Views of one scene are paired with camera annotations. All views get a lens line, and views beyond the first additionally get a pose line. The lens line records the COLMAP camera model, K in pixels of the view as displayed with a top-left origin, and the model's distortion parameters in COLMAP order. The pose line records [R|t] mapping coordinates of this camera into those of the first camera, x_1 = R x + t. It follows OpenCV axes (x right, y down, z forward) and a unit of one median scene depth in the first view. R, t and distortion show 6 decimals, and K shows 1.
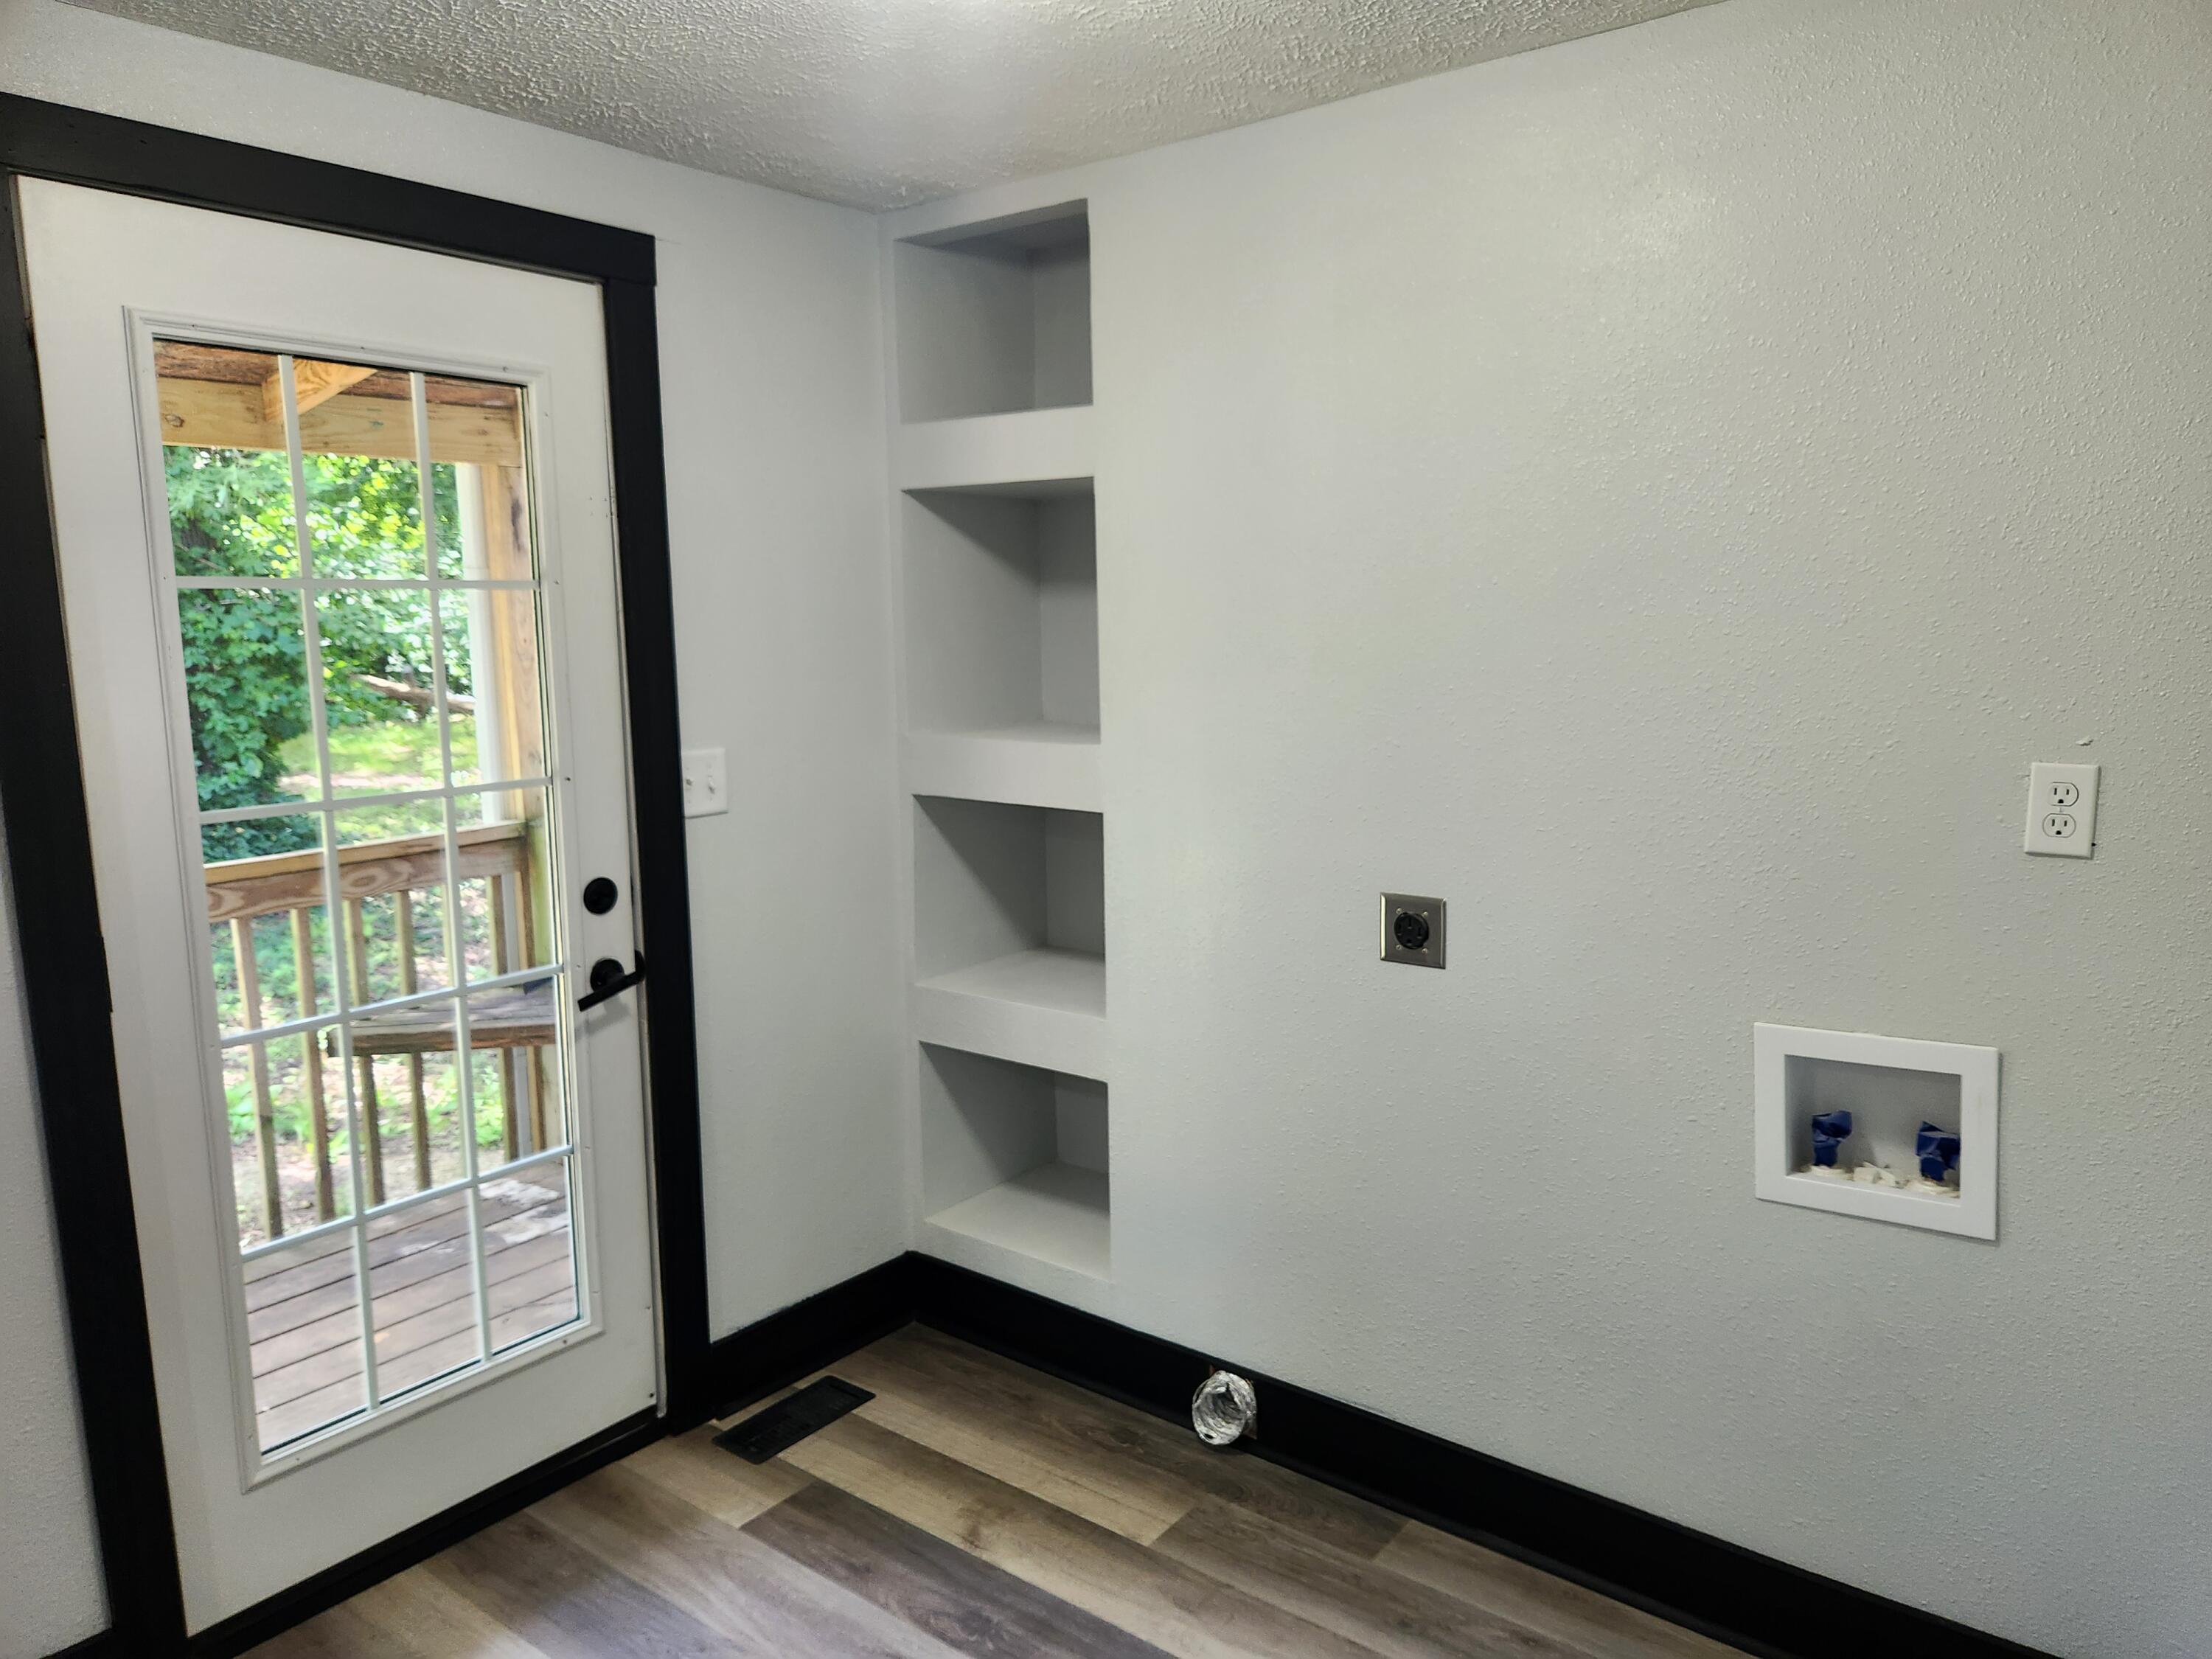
lens RADIAL K [[1497.1, 0, 1113.3], [0, 1497.1, 820.6], [0, 0, 1]] dist [0.012478, 0.001113]
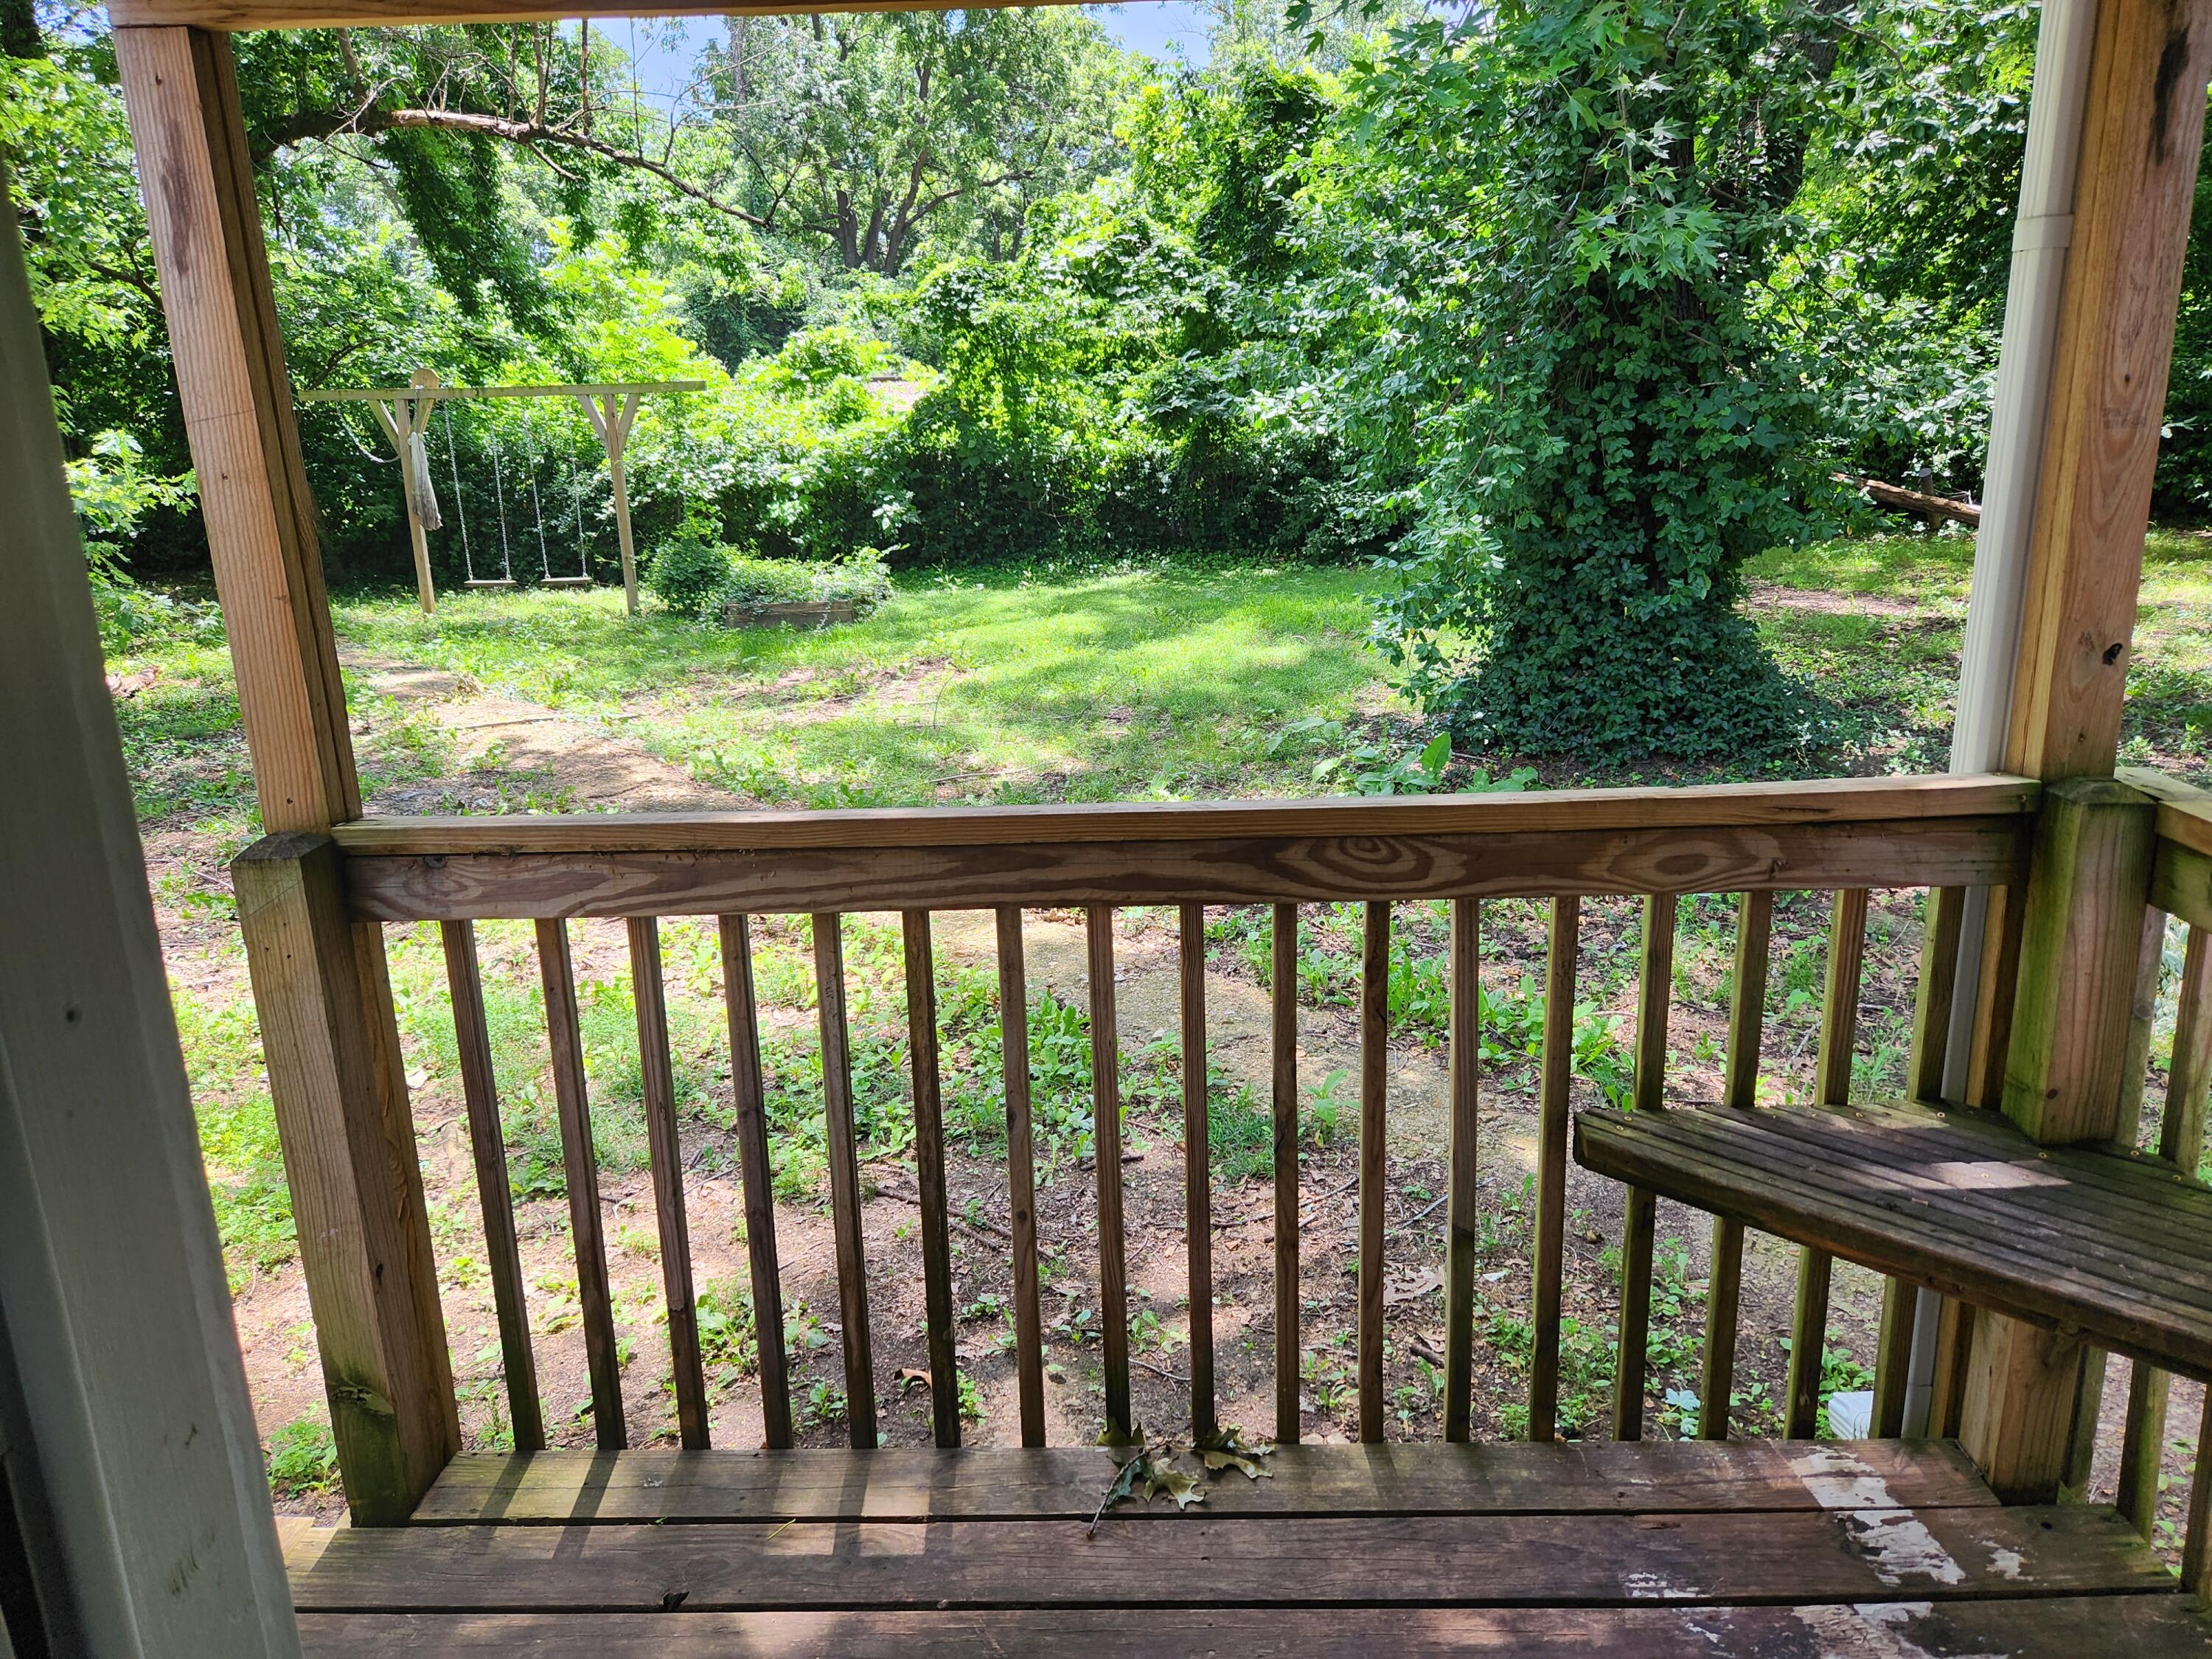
lens RADIAL K [[1497.1, 0, 1124.2], [0, 1497.1, 822.7], [0, 0, 1]] dist [0.012478, 0.001113]
pose [[0.603510, 0.194393, -0.773296, -0.096672], [-0.094768, 0.980439, 0.172504, -0.020630], [0.791704, -0.030824, 0.610127, 0.235485]]
